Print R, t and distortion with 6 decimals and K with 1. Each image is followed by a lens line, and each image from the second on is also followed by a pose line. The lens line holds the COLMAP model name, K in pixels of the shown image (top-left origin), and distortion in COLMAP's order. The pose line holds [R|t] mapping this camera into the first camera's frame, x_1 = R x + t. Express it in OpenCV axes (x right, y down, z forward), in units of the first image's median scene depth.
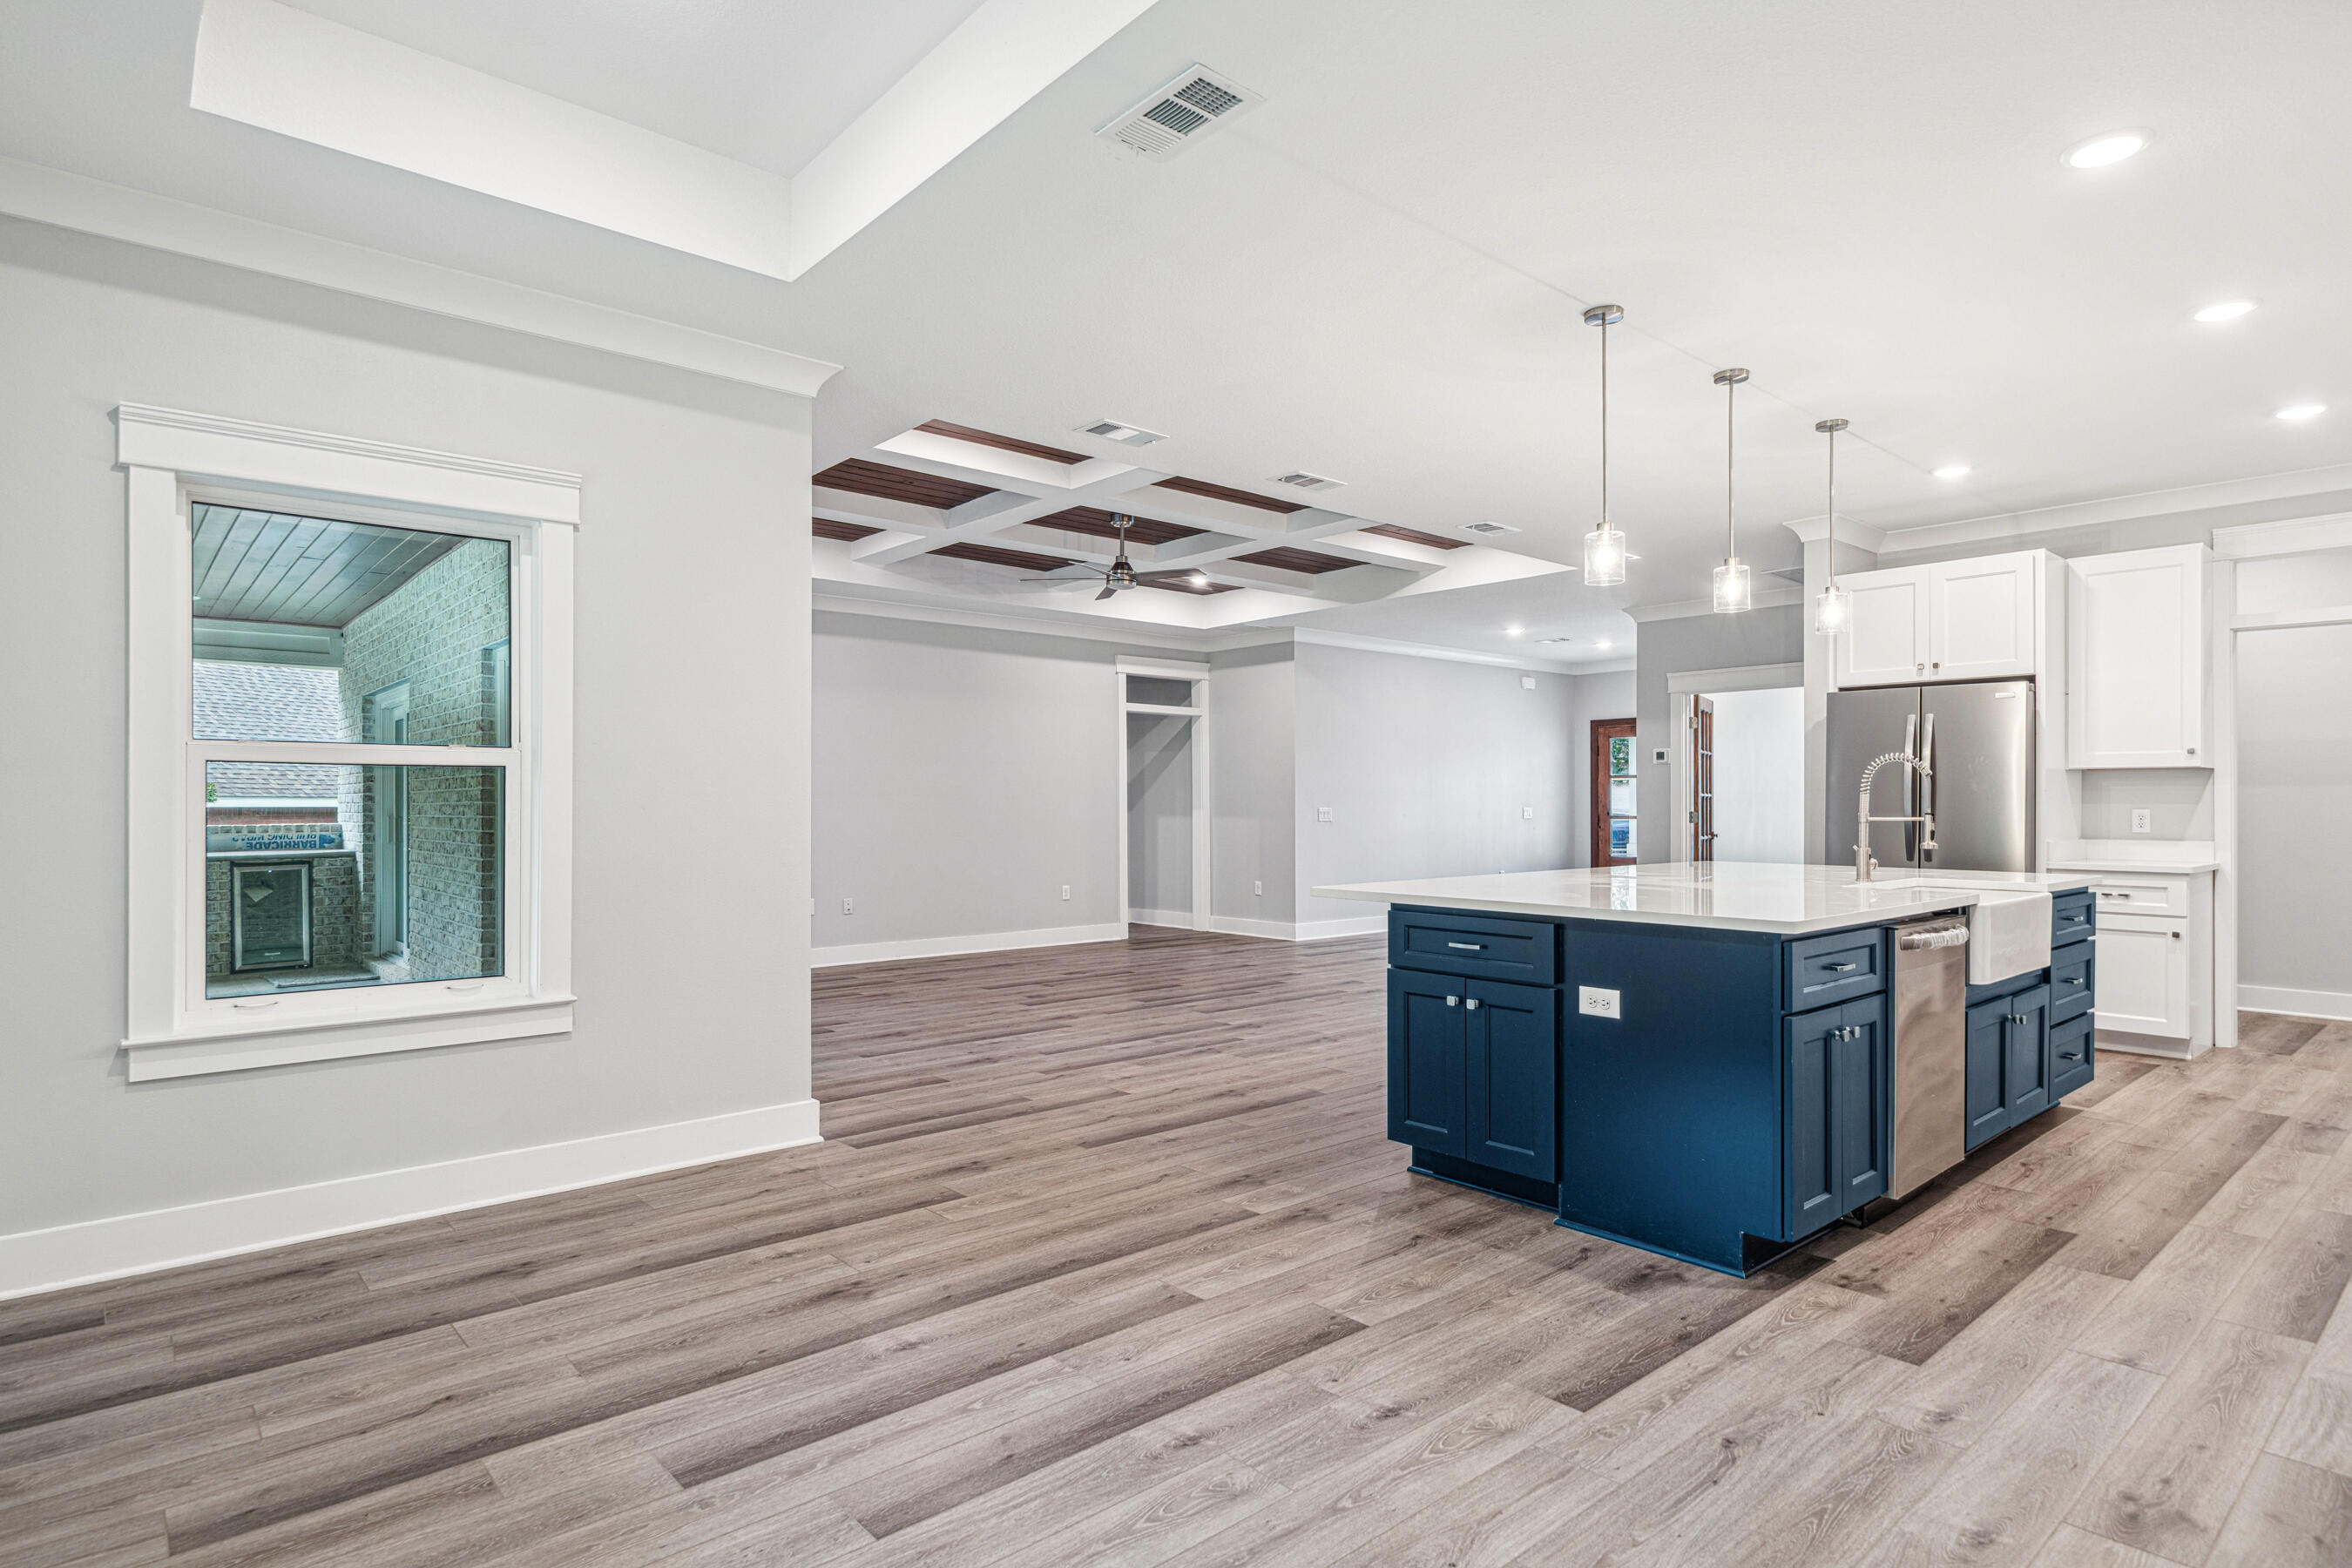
lens RADIAL K [[1235.2, 0, 1171.9], [0, 1235.2, 801.3], [0, 0, 1]] dist [-0.000077, 0.002427]
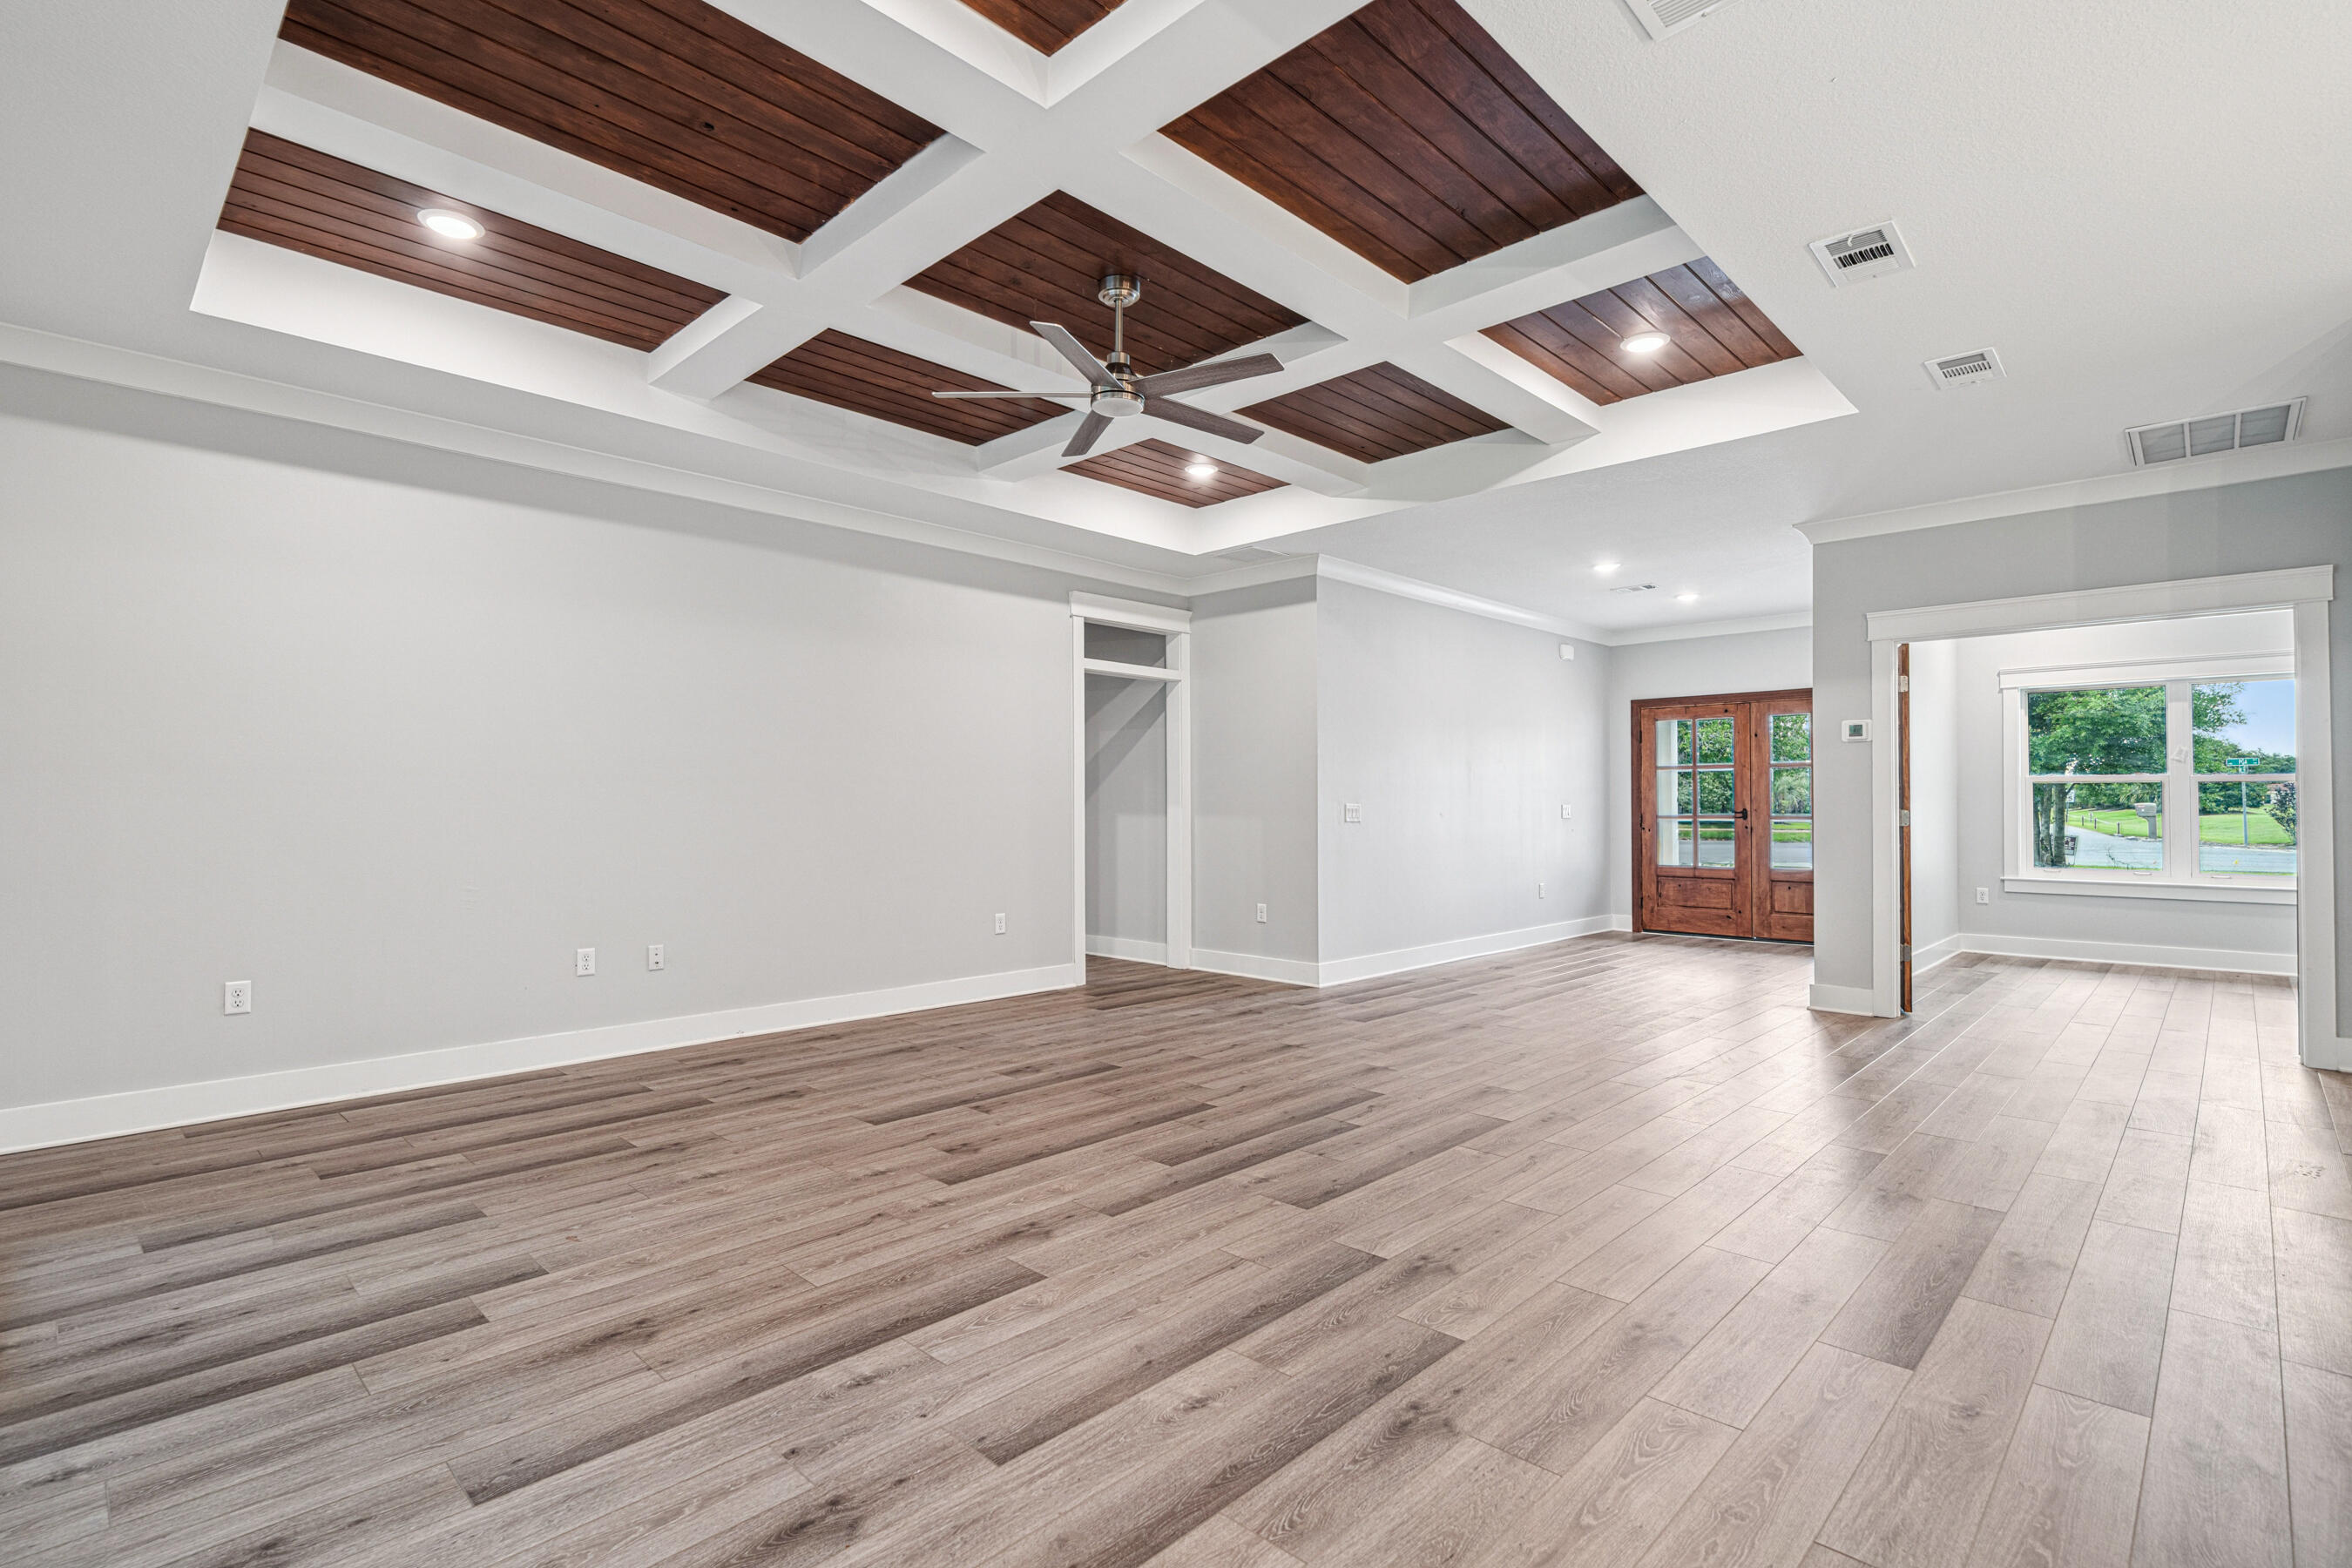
lens RADIAL K [[1105.1, 0, 1163.0], [0, 1105.1, 789.8], [0, 0, 1]] dist [0.001238, -0.000774]
pose [[0.996803, 0.003831, 0.079801, -0.076735], [-0.003131, 0.999956, -0.008888, 0.006346], [-0.079832, 0.008609, 0.996771, 0.639146]]
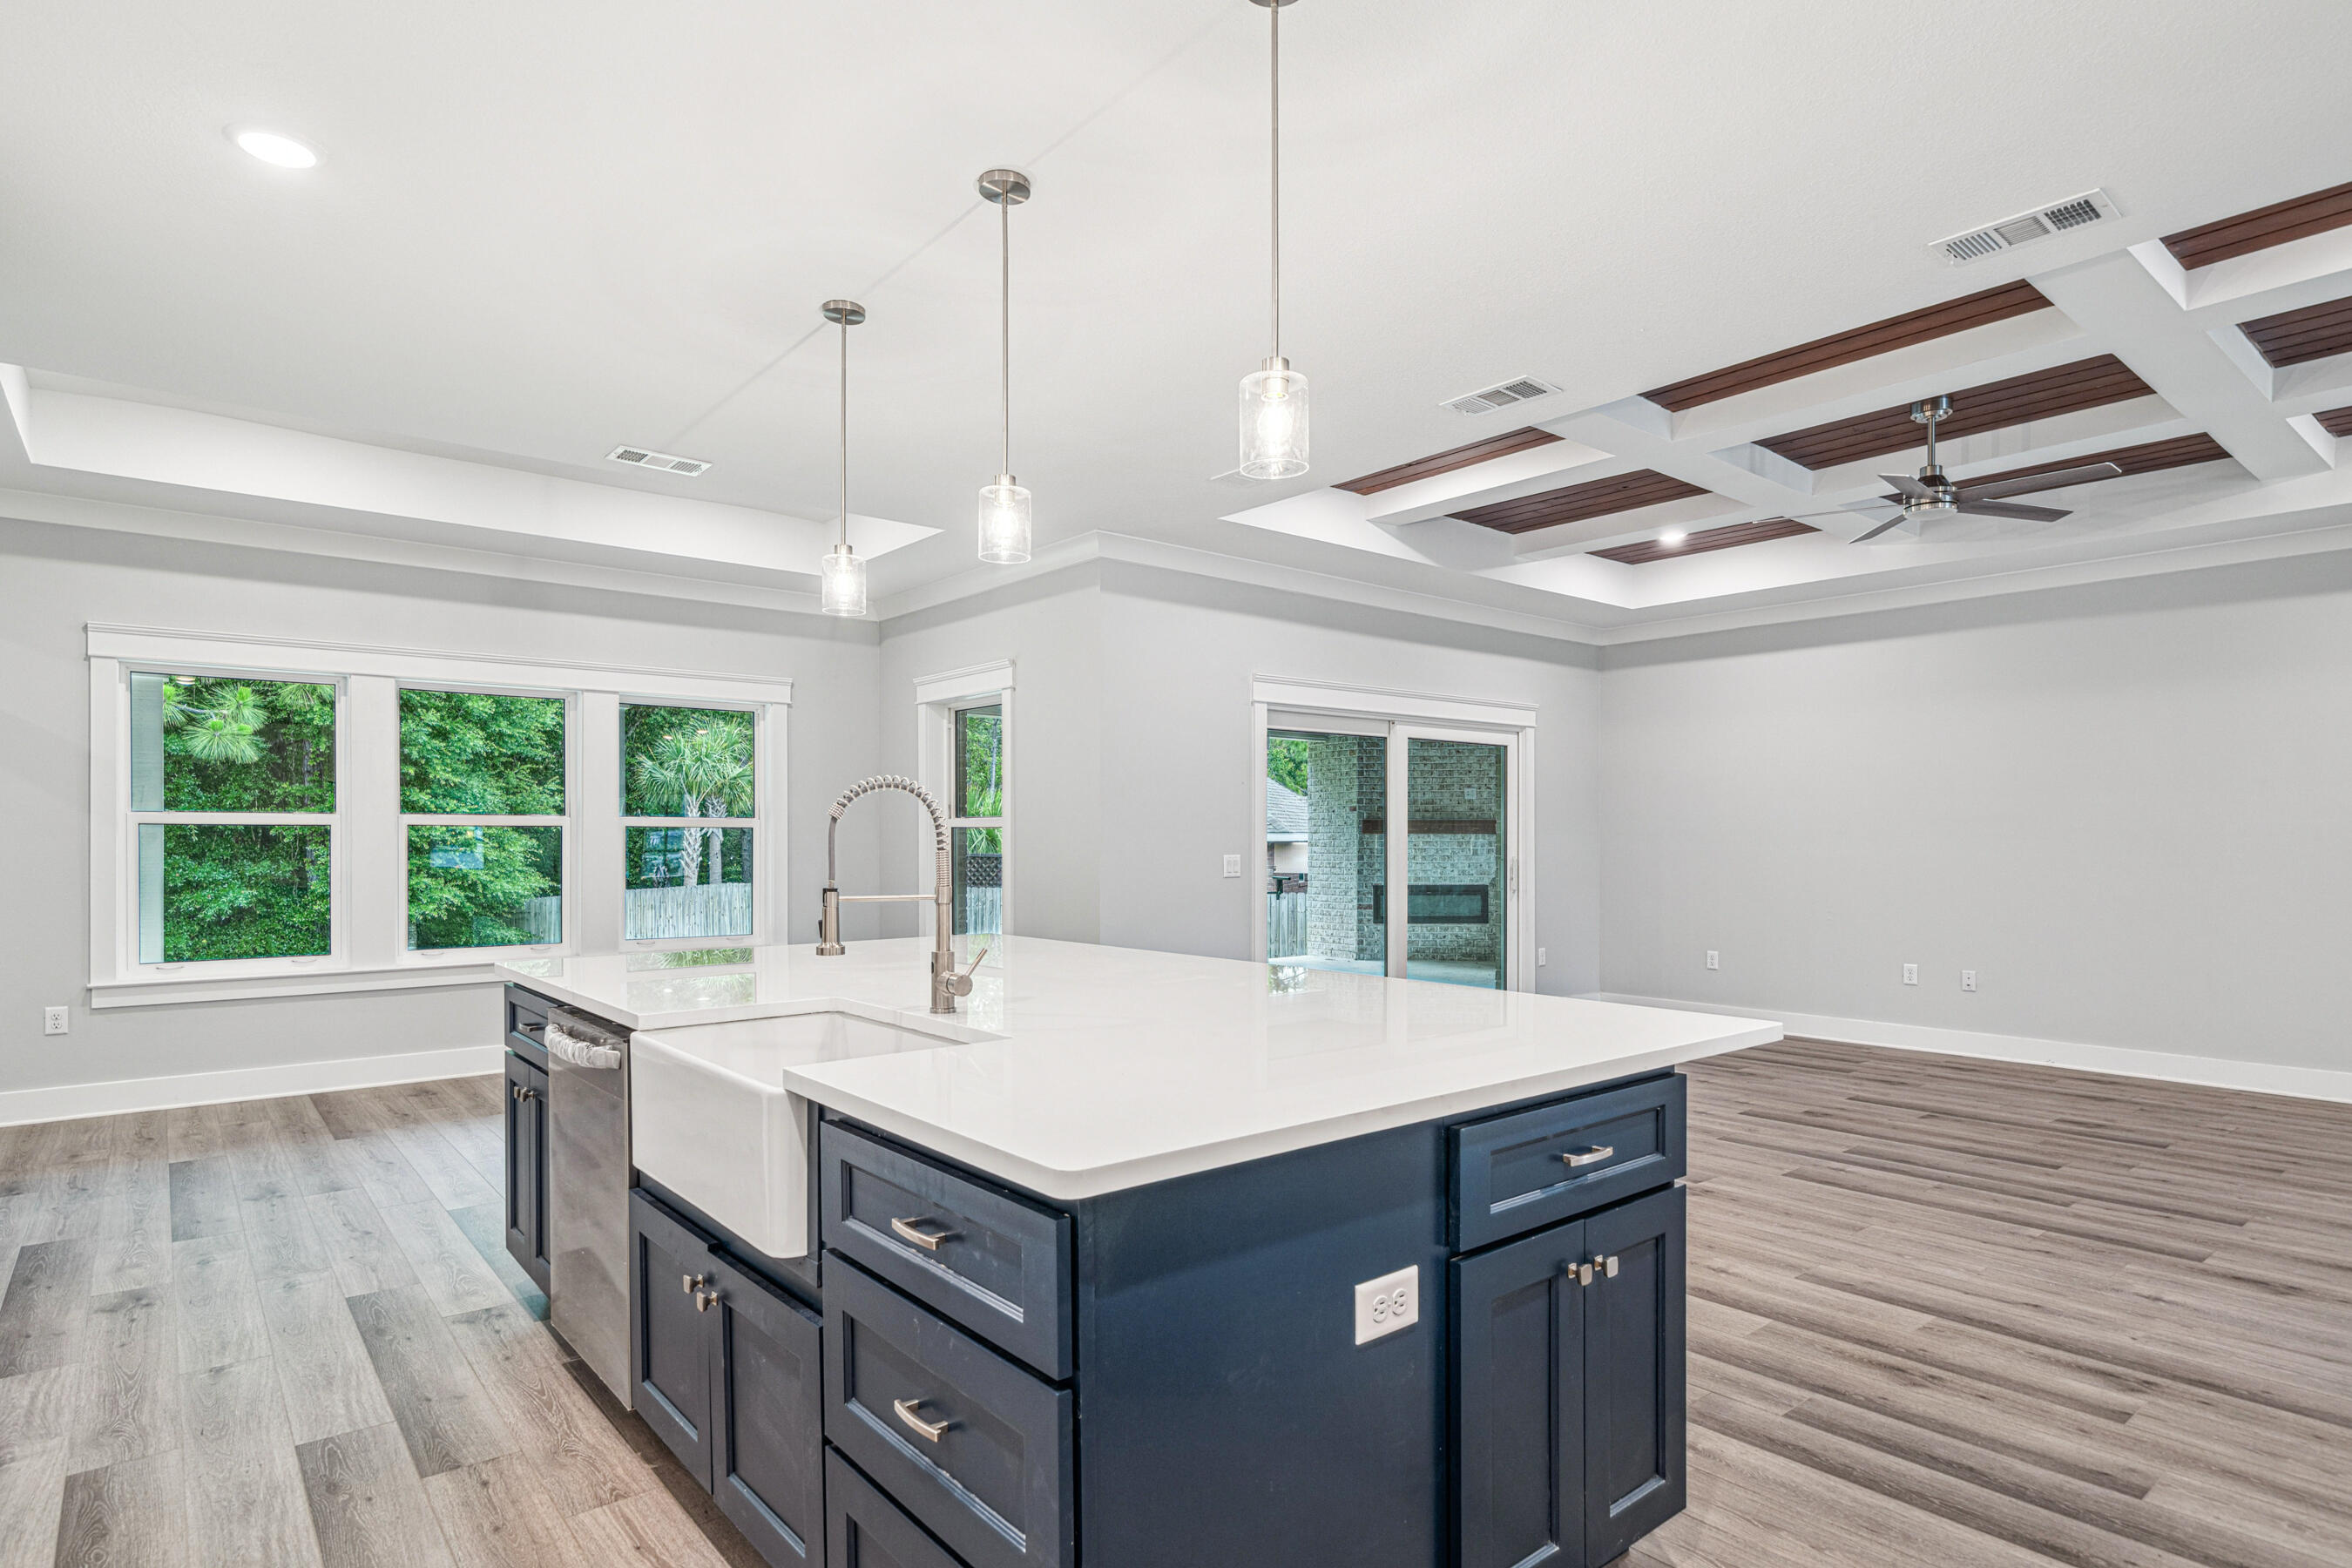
lens RADIAL K [[1235.2, 0, 1179.2], [0, 1235.2, 850.1], [0, 0, 1]] dist [-0.000077, 0.002427]
pose [[-0.021045, 0.010950, -0.999719, 0.789064], [0.002160, 0.999938, 0.010907, -0.008706], [0.999776, -0.001930, -0.021068, 0.801038]]
